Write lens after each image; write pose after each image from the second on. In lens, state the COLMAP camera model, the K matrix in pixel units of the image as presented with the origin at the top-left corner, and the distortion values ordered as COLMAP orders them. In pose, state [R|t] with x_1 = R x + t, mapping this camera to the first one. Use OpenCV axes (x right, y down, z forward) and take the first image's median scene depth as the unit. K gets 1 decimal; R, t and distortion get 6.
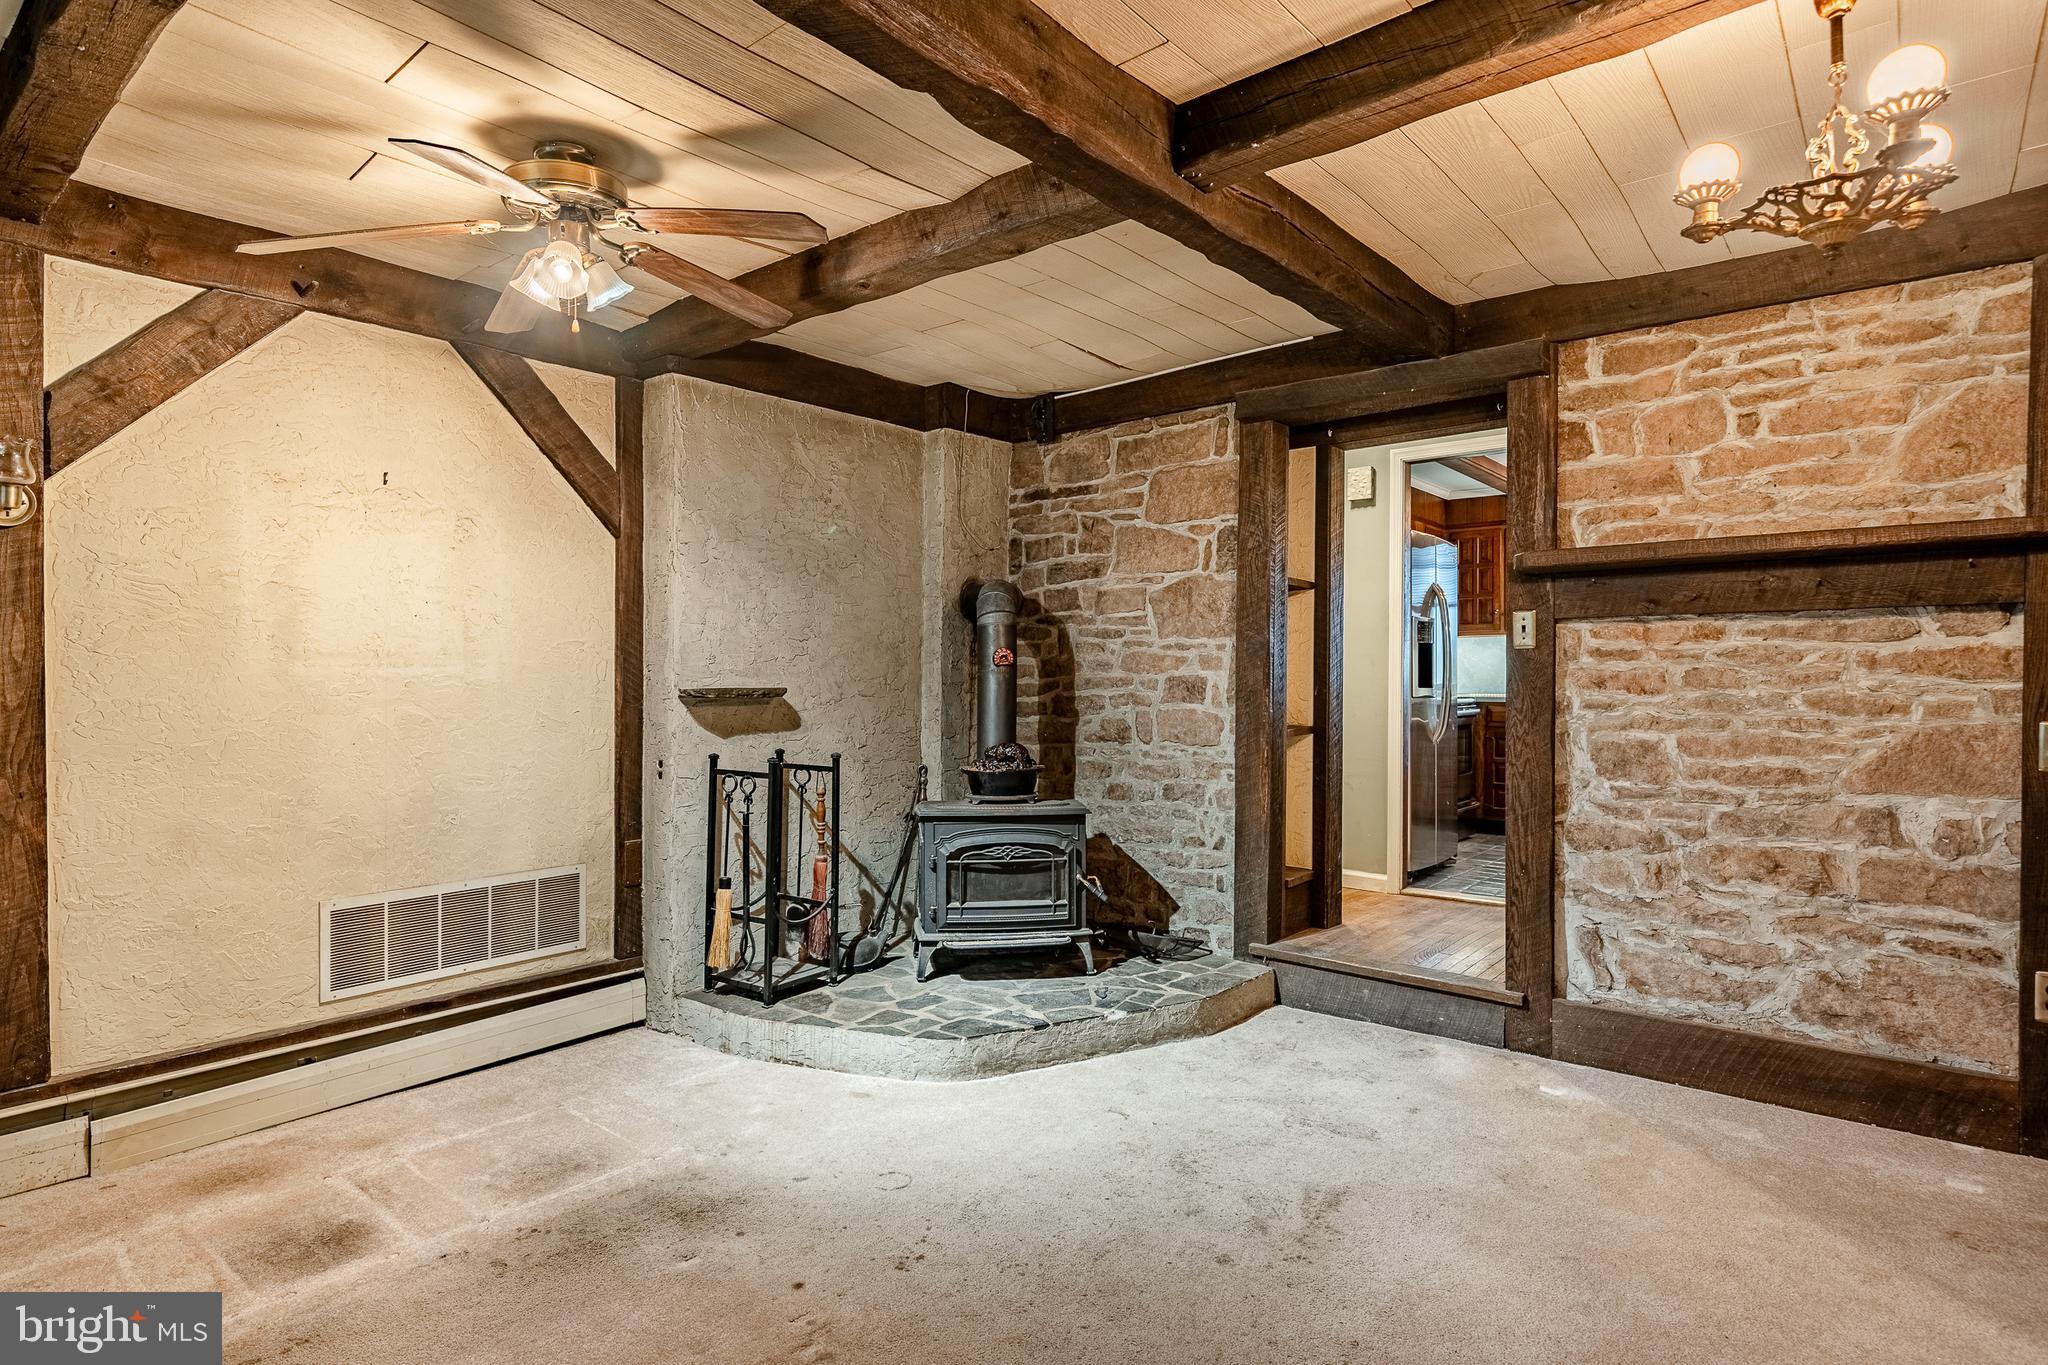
lens RADIAL K [[1050.5, 0, 1031.1], [0, 1050.5, 682.7], [0, 0, 1]] dist [0.001605, -0.000233]
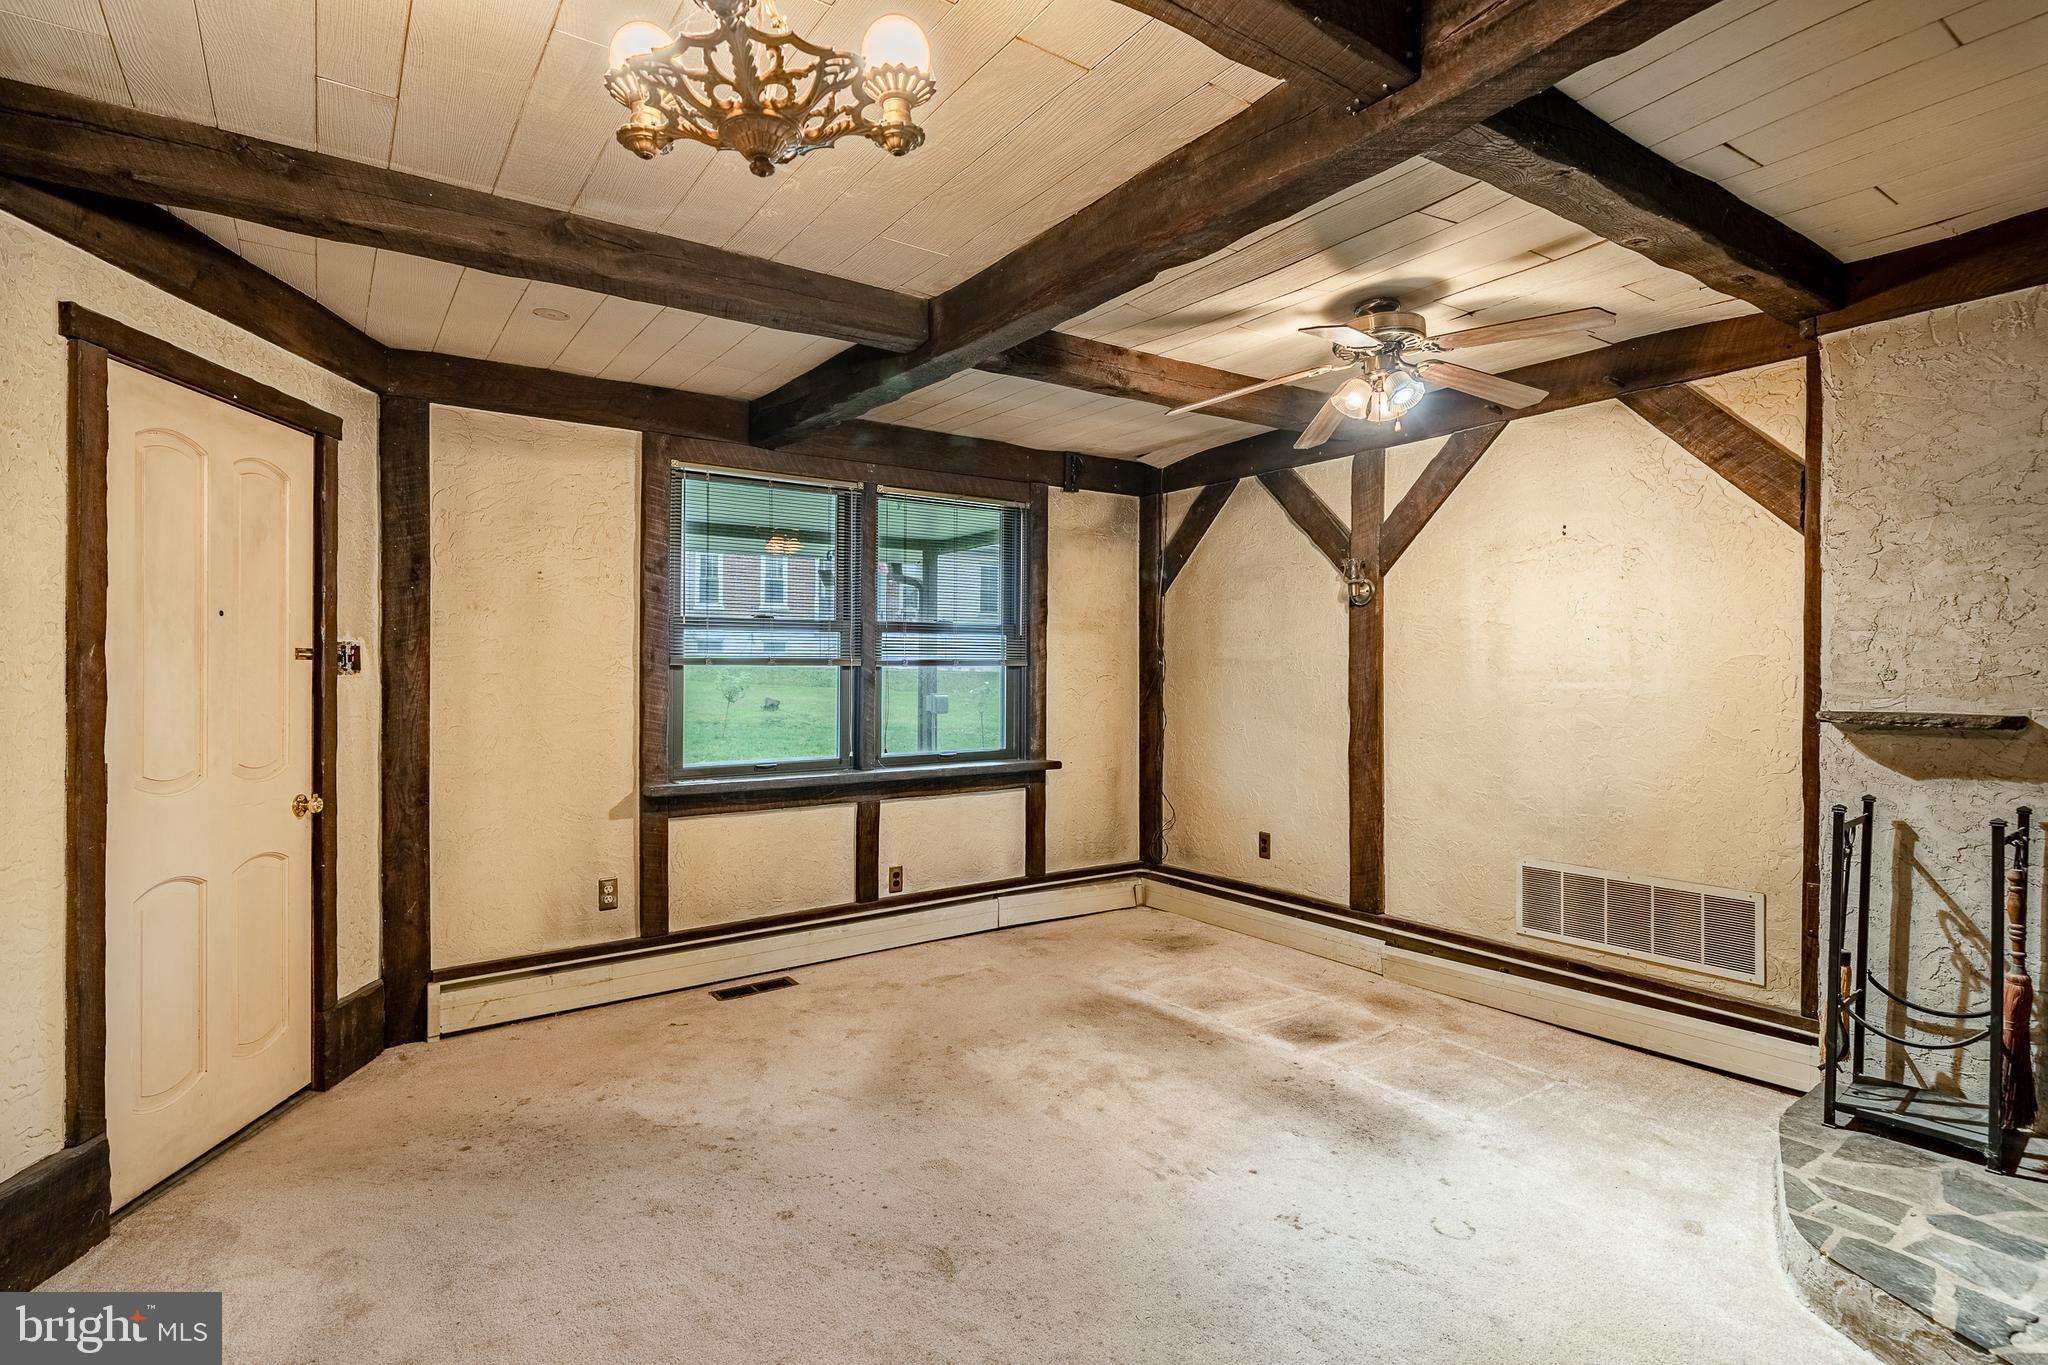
lens RADIAL K [[1008.0, 0, 1019.5], [0, 1008.0, 639.1], [0, 0, 1]] dist [-0.000243, -0.000281]
pose [[-0.253016, -0.023800, -0.967169, 0.662649], [-0.002527, 0.999710, -0.023940, -0.033088], [0.967459, -0.003613, -0.253003, 0.642351]]
